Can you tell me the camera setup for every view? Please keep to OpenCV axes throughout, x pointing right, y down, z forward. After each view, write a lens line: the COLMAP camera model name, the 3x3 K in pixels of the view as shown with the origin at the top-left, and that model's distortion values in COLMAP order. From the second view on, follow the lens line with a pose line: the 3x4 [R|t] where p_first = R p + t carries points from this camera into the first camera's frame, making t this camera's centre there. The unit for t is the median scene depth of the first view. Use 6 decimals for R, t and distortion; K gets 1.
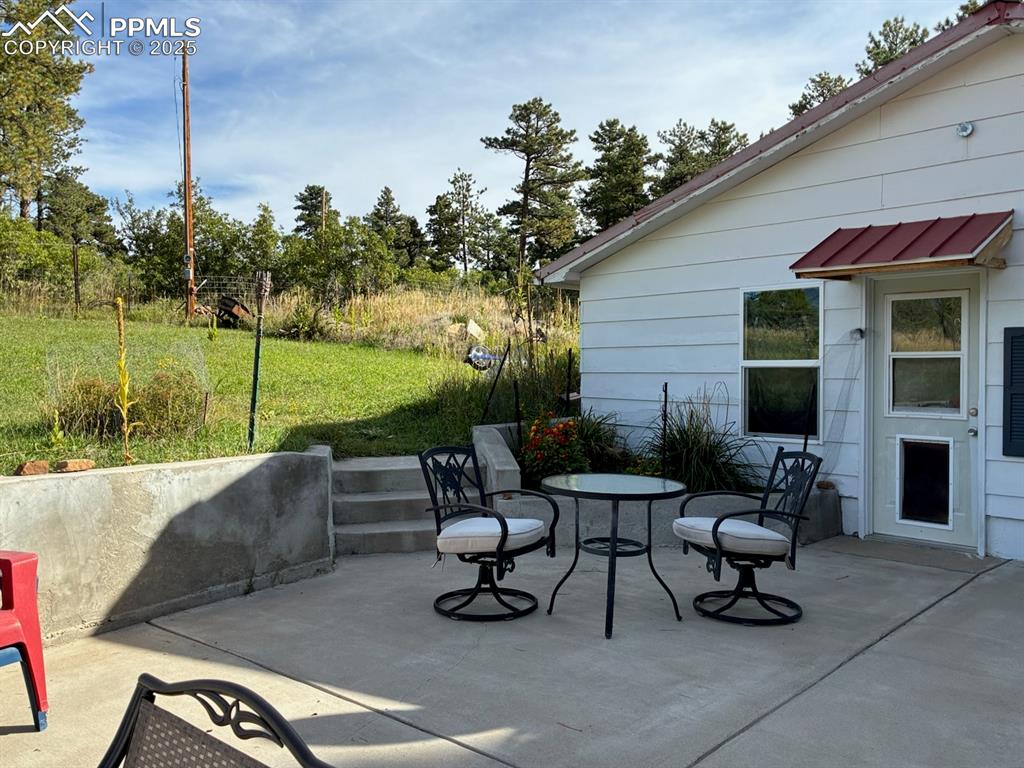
lens RADIAL K [[873.1, 0, 505.4], [0, 873.1, 385.1], [0, 0, 1]] dist [0.016875, -0.009777]
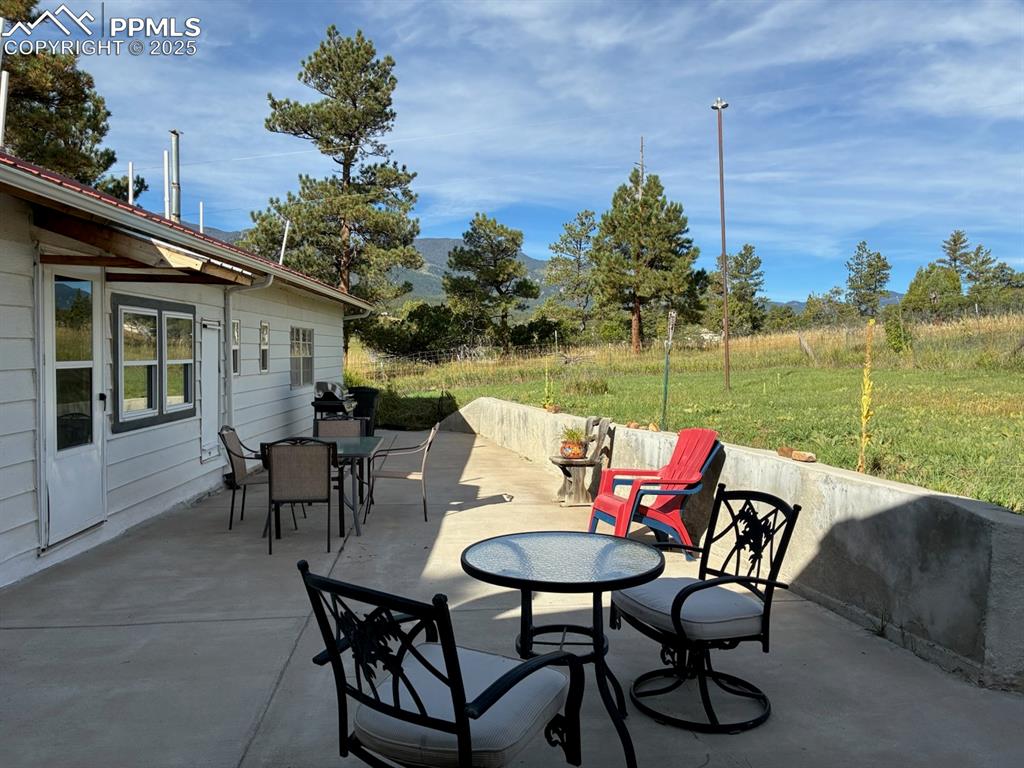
lens RADIAL K [[774.3, 0, 513.8], [0, 774.3, 384.4], [0, 0, 1]] dist [0.048749, -0.058256]
pose [[-0.657103, 0.019172, -0.753557, 0.555567], [-0.027814, 0.998379, 0.049654, -0.050170], [0.753288, 0.053587, -0.655504, 1.228594]]
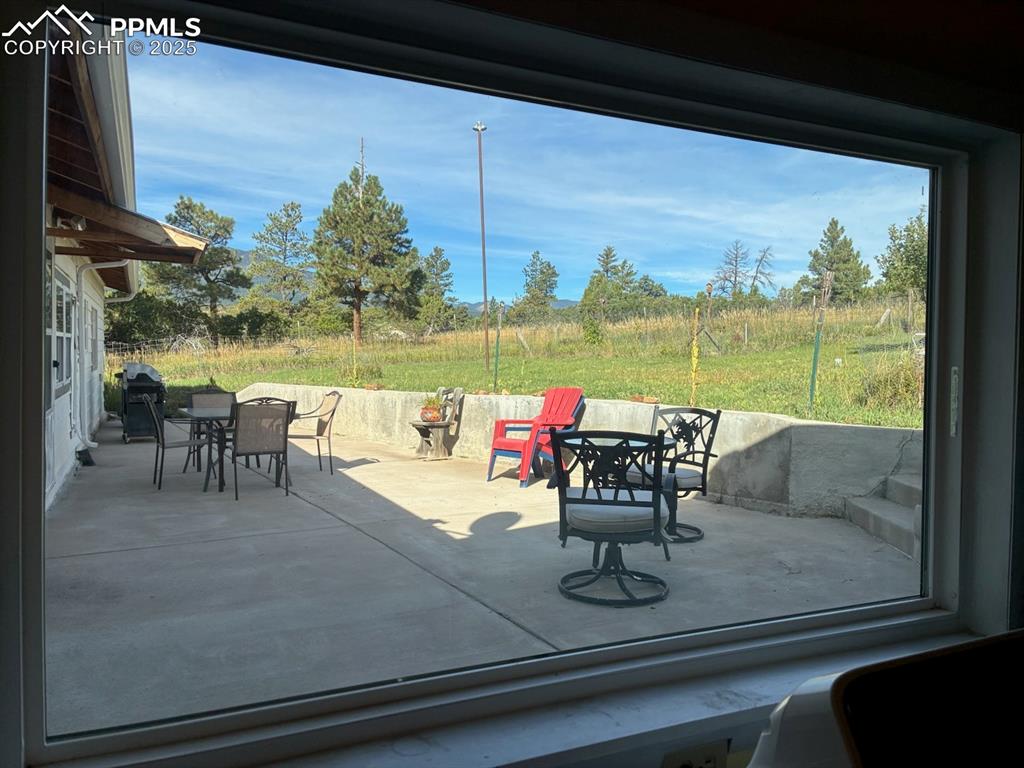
lens RADIAL K [[774.3, 0, 514.6], [0, 774.3, 378.2], [0, 0, 1]] dist [0.048749, -0.058256]
pose [[-0.305423, 0.019654, -0.952014, 1.035617], [-0.037115, 0.998782, 0.032526, 0.000188], [0.951493, 0.045268, -0.304322, 1.059155]]
